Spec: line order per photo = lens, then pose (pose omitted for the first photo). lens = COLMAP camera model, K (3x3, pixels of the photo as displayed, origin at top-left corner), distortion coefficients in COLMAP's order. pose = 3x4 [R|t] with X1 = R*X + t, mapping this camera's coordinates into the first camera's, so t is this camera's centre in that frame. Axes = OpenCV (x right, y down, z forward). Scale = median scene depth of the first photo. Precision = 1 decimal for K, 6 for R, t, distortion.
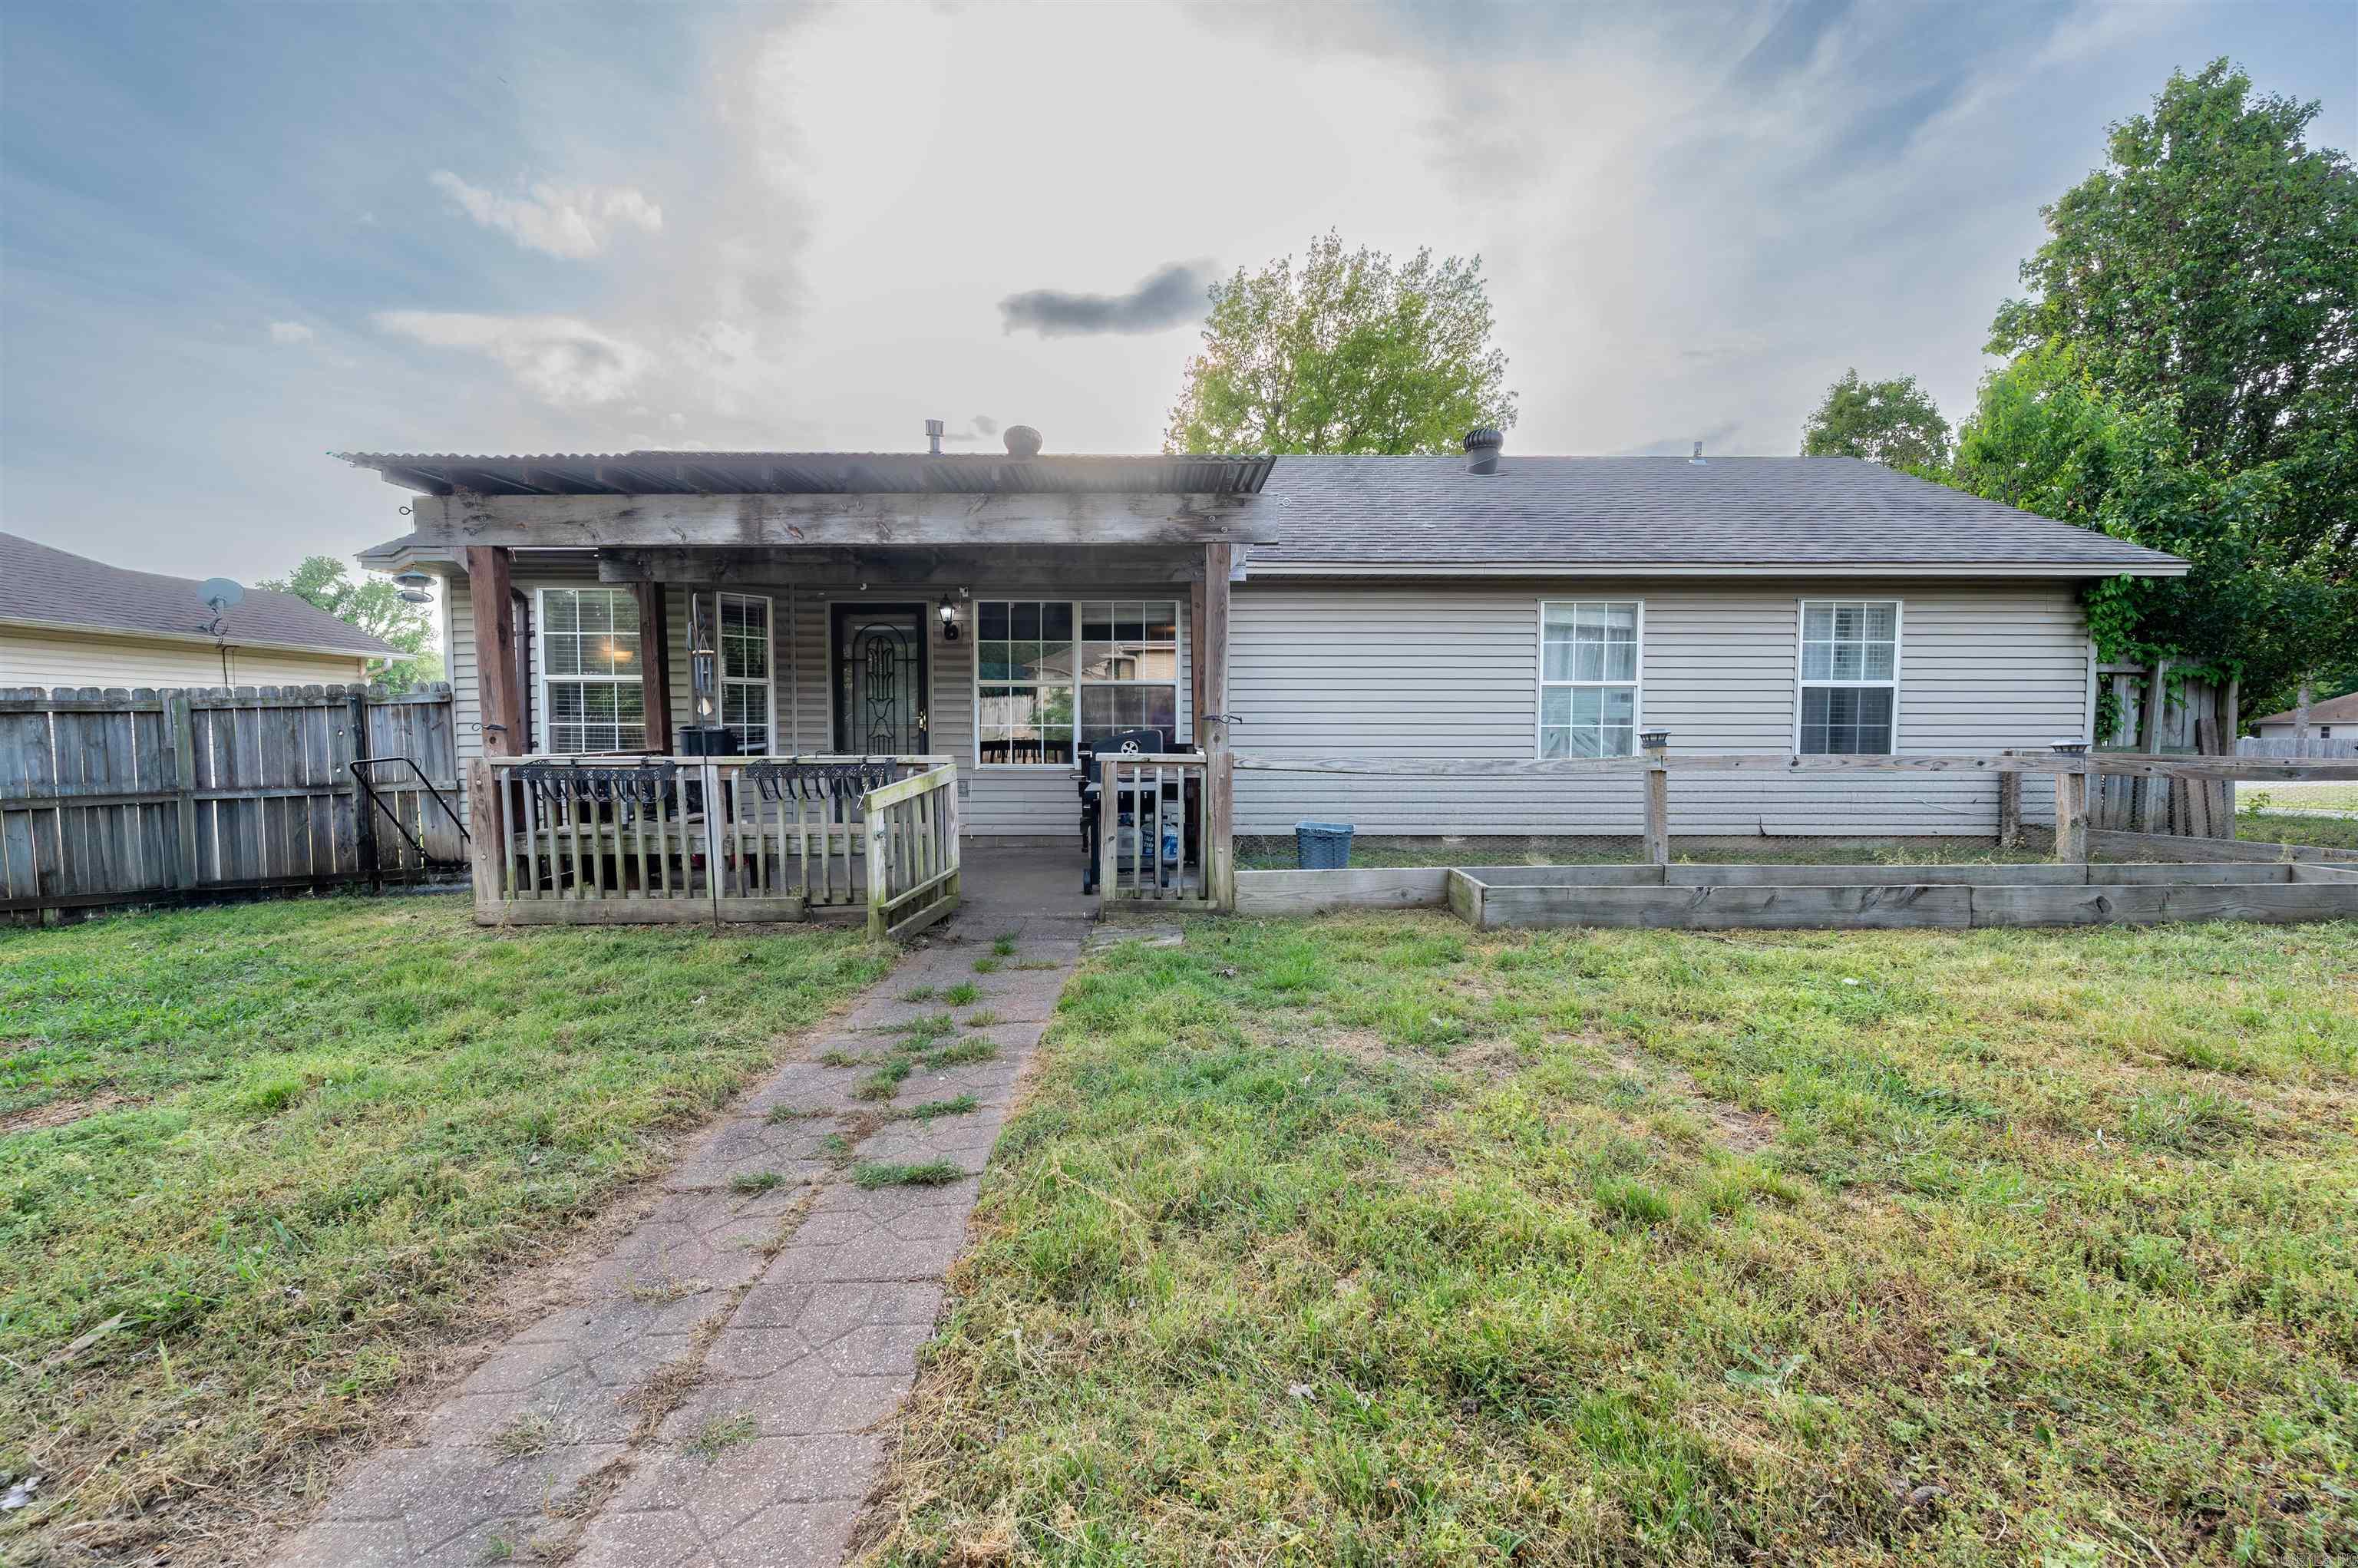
lens RADIAL K [[965.1, 0, 1169.9], [0, 965.1, 782.6], [0, 0, 1]] dist [-0.003256, 0.000708]
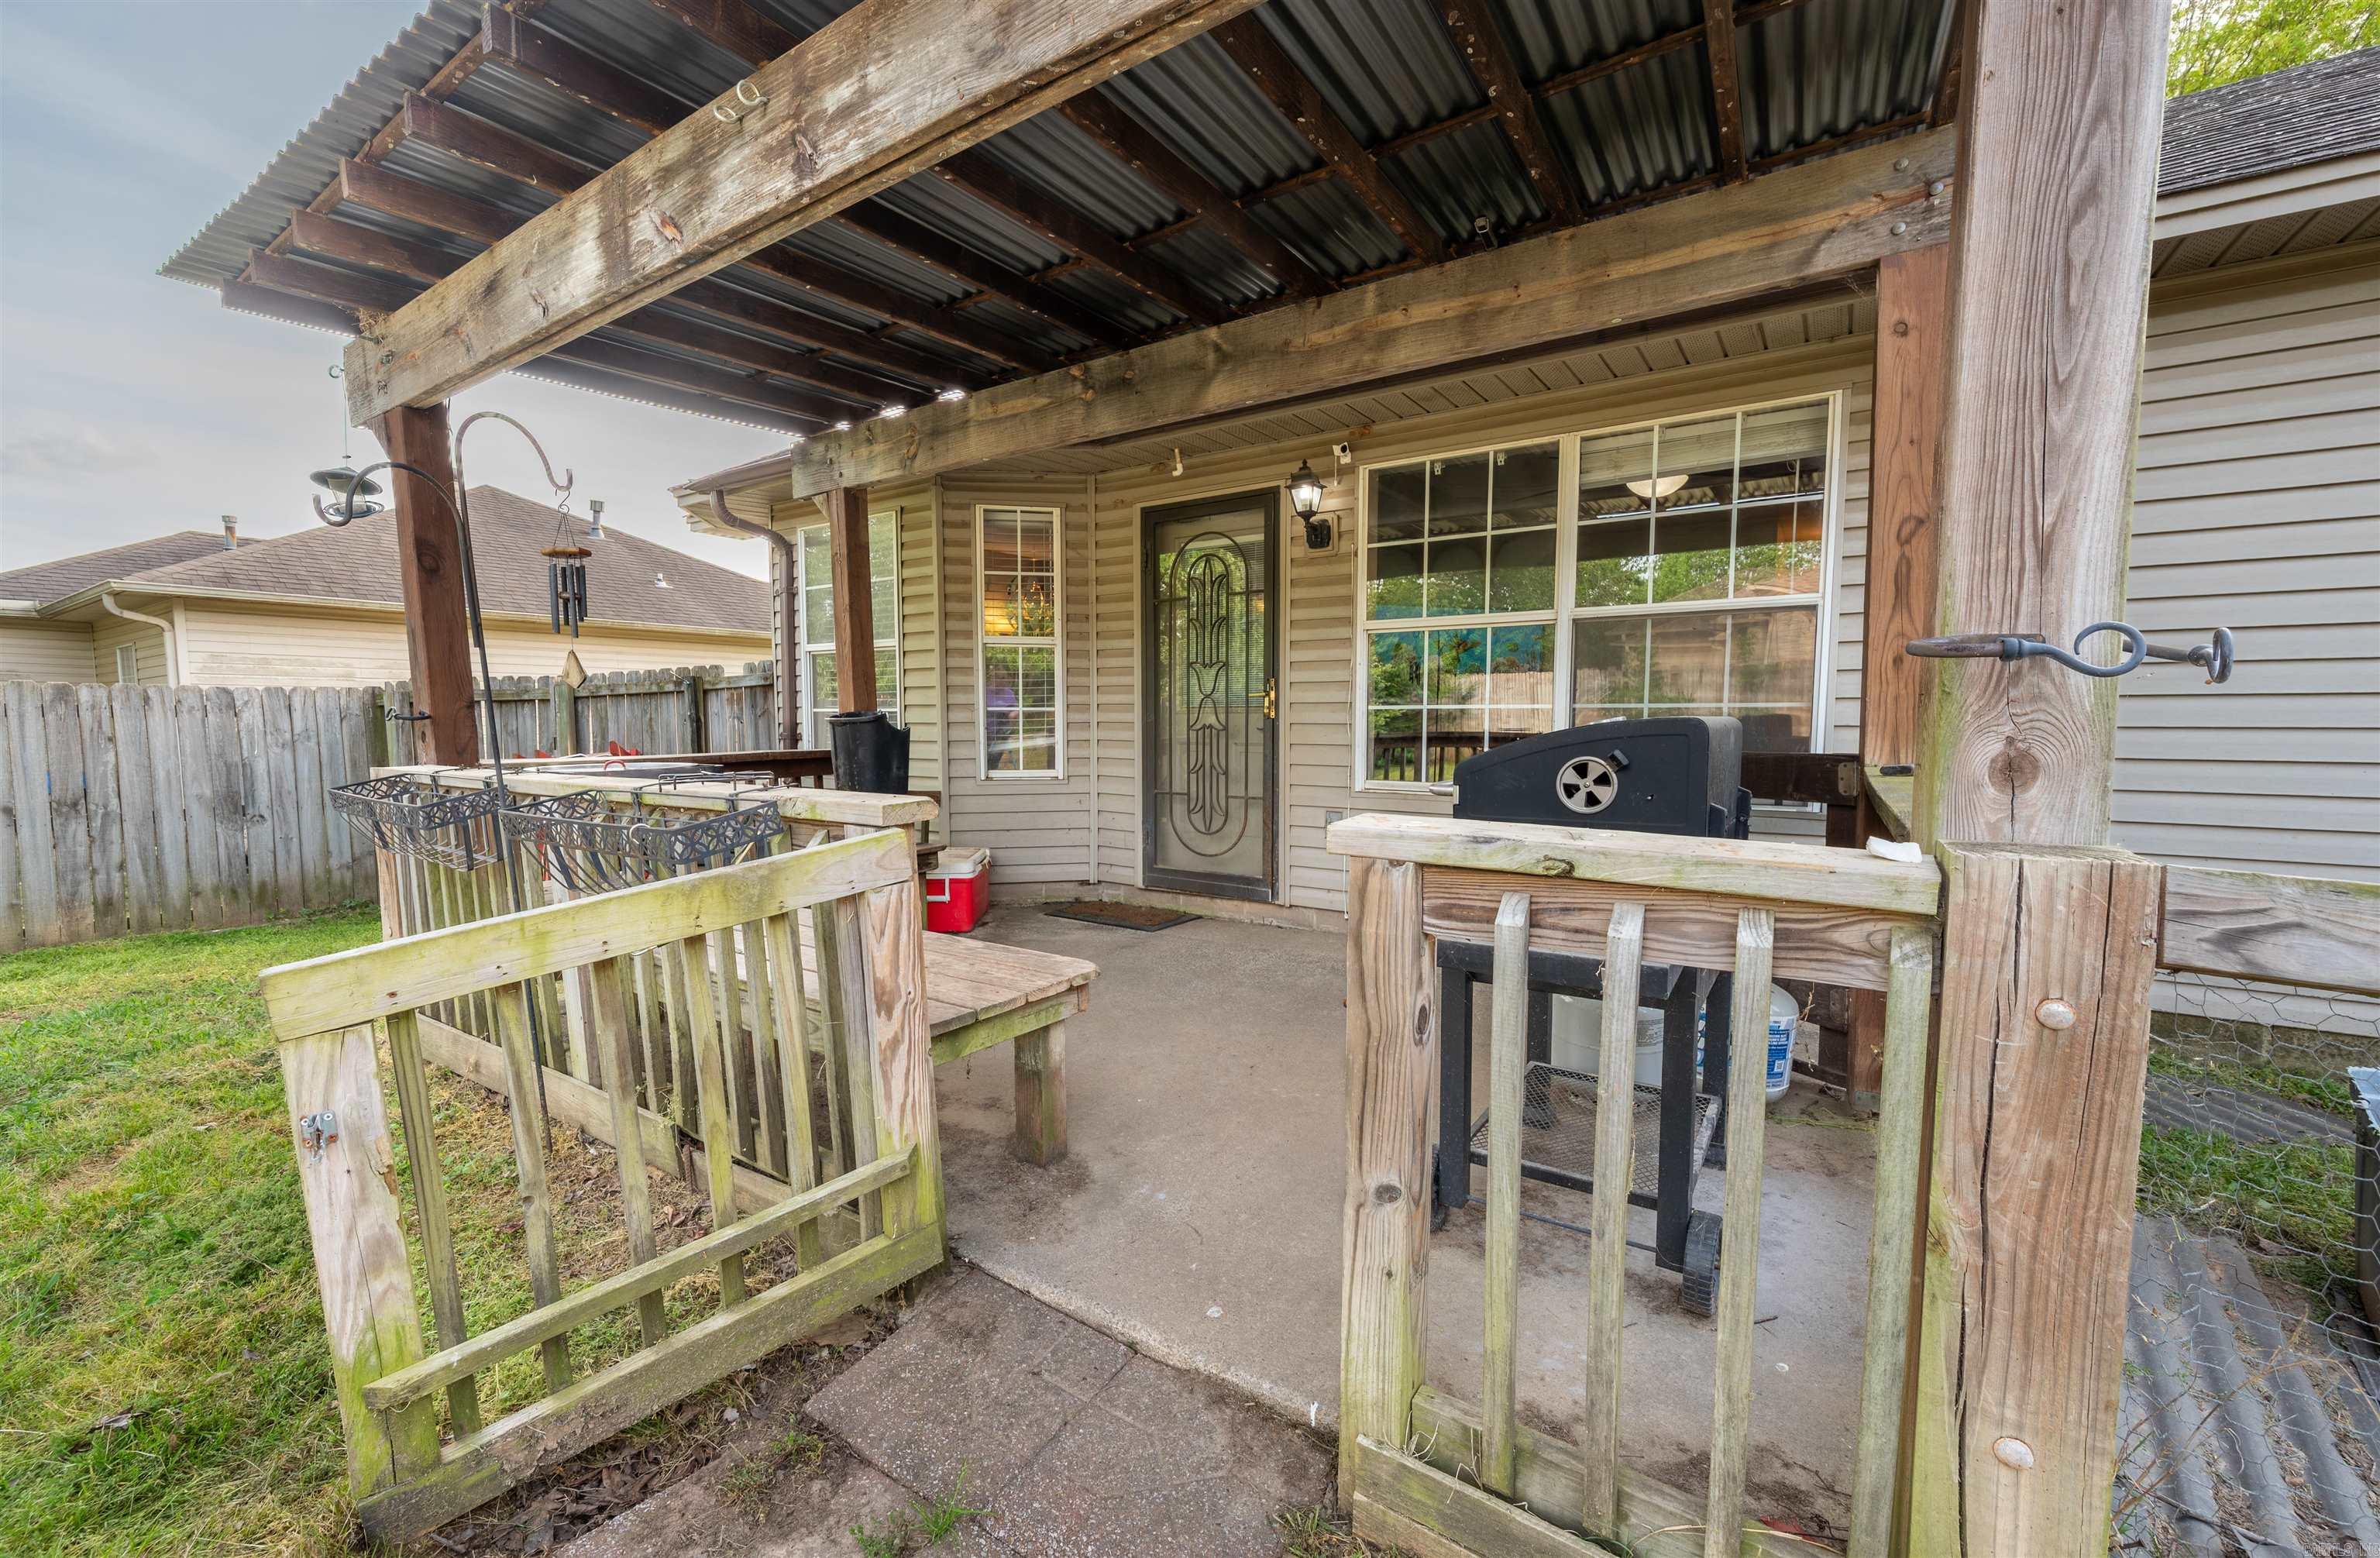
lens RADIAL K [[932.8, 0, 1187.4], [0, 932.8, 793.7], [0, 0, 1]] dist [-0.000144, -0.000103]
pose [[0.821107, 0.044254, -0.569057, 0.015092], [-0.026946, 0.998884, 0.038800, -0.029330], [0.570138, -0.016526, 0.821382, 0.527768]]
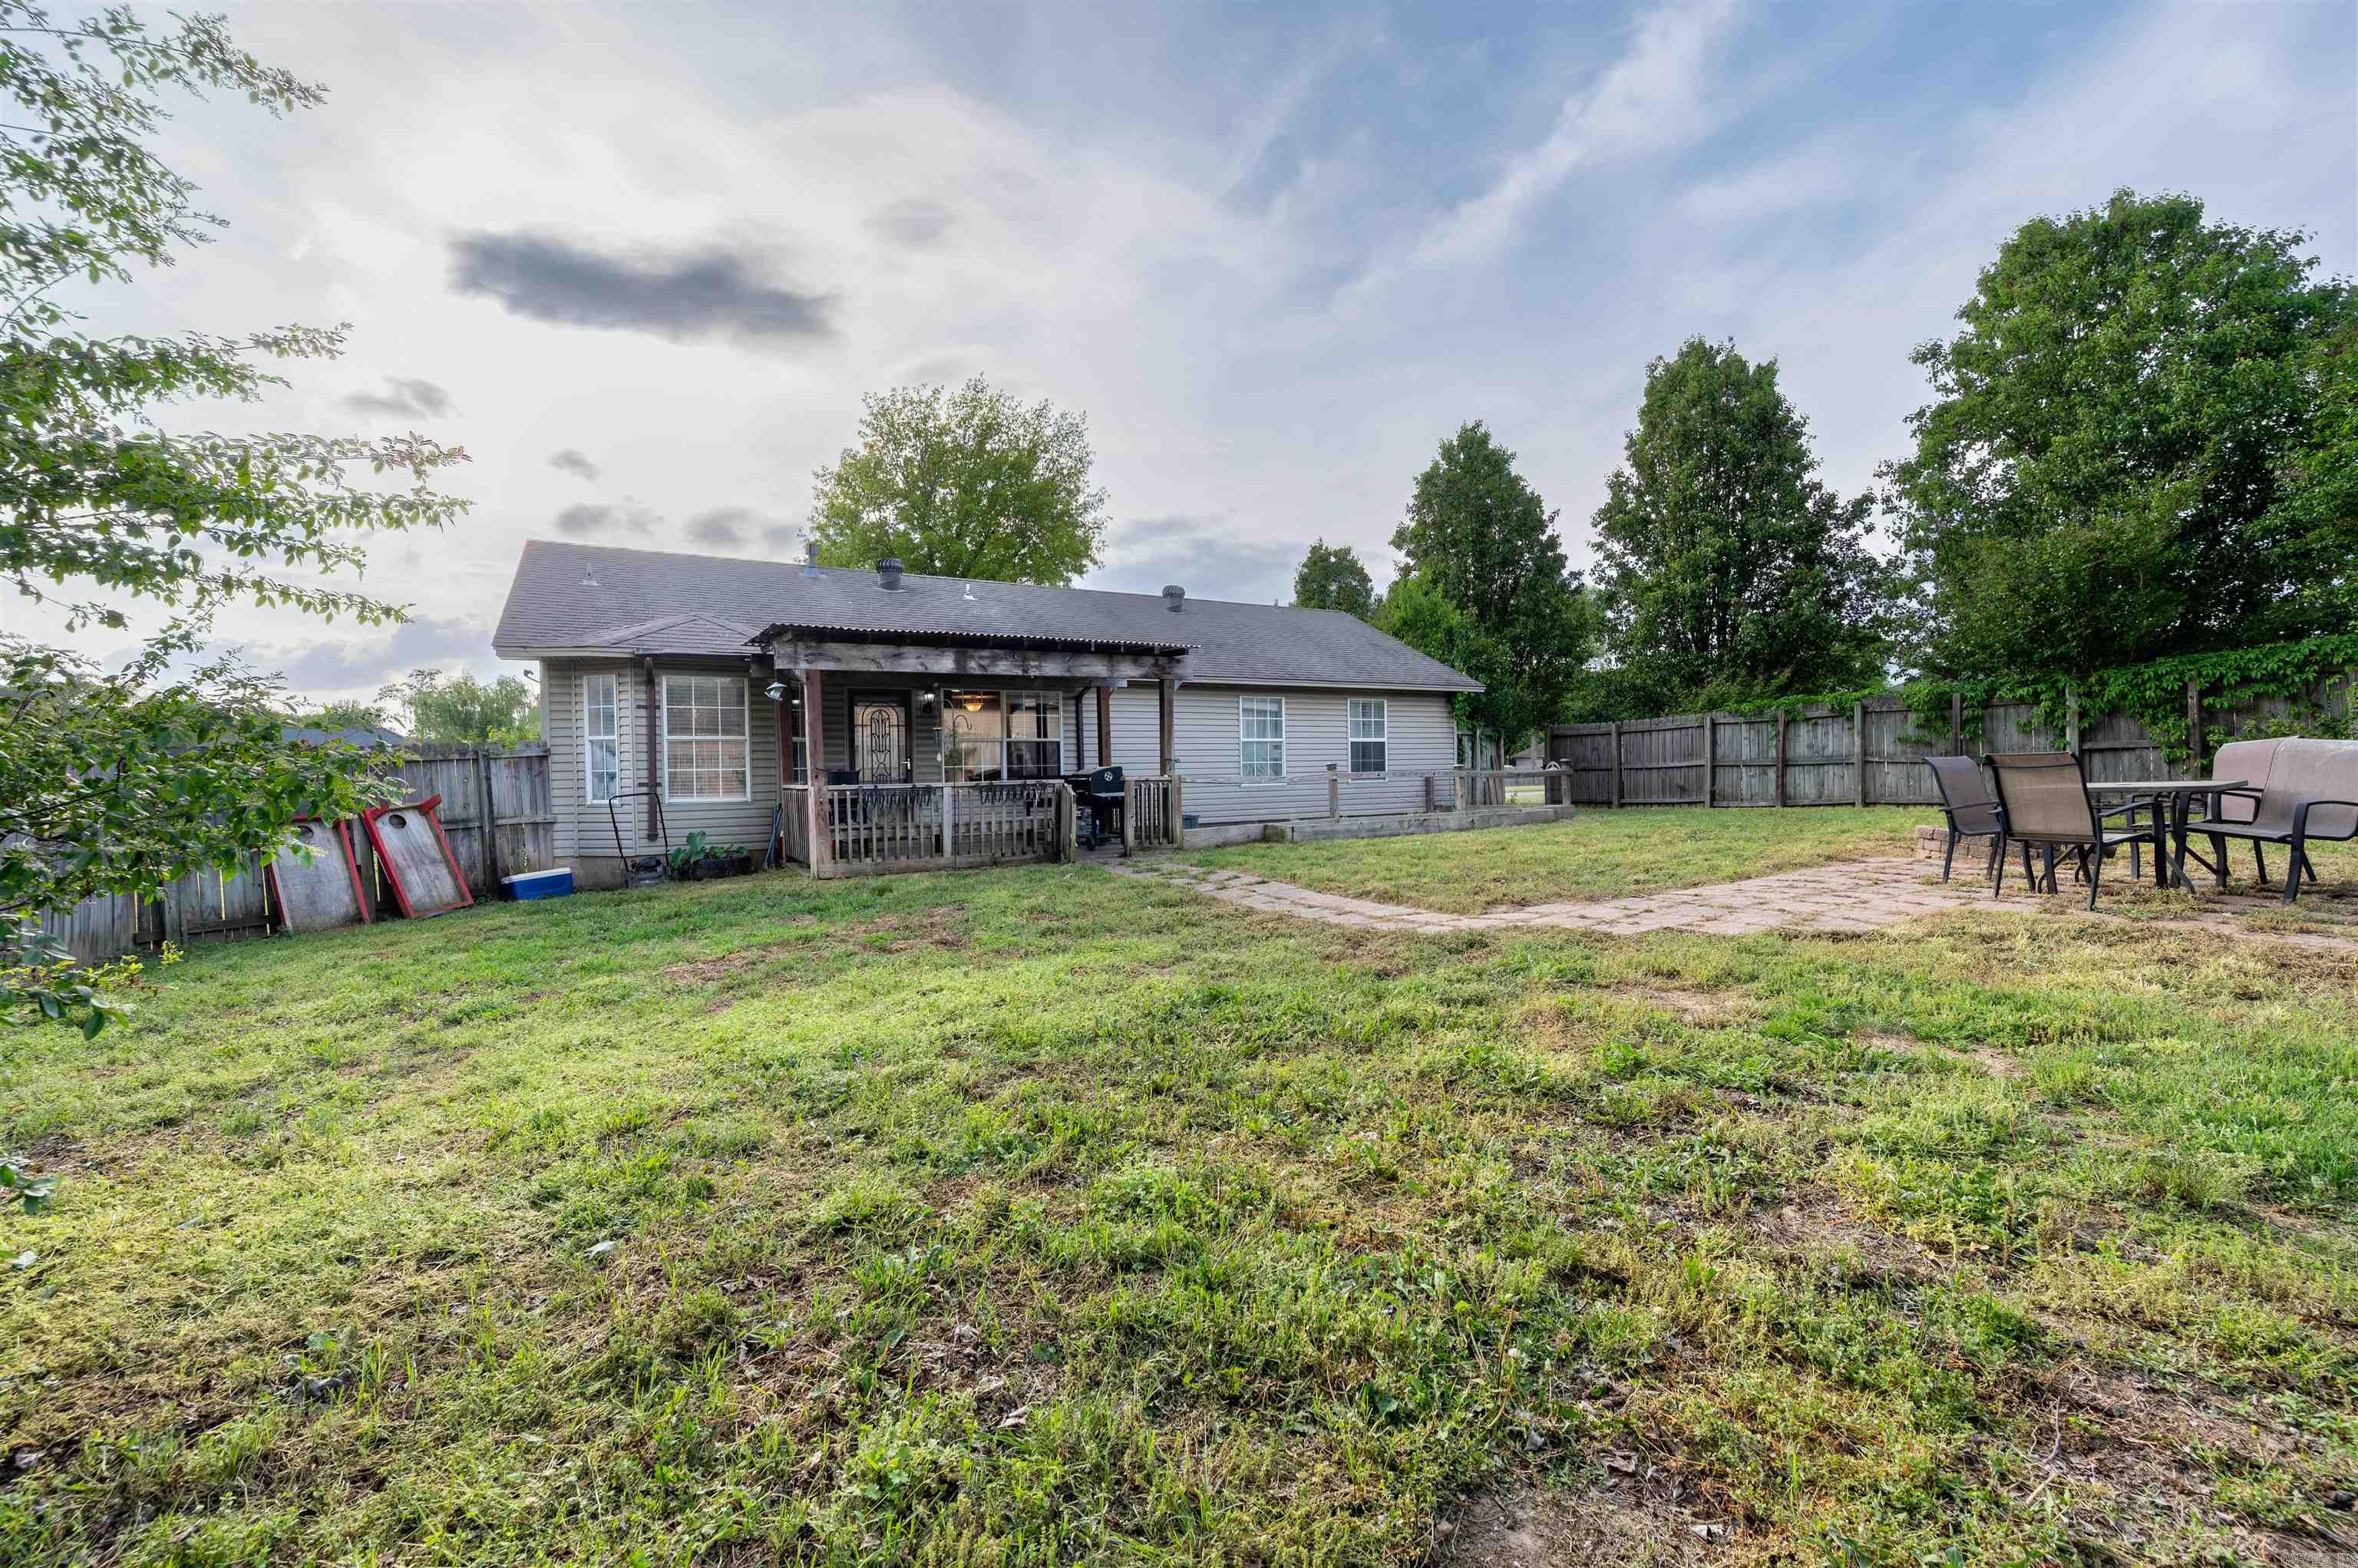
lens RADIAL K [[965.1, 0, 1192.9], [0, 965.1, 781.6], [0, 0, 1]] dist [-0.003256, 0.000708]
pose [[0.865987, -0.023334, 0.499521, -0.641562], [0.045643, 0.998429, -0.032489, 0.035678], [-0.497978, 0.050935, 0.865692, -0.581695]]
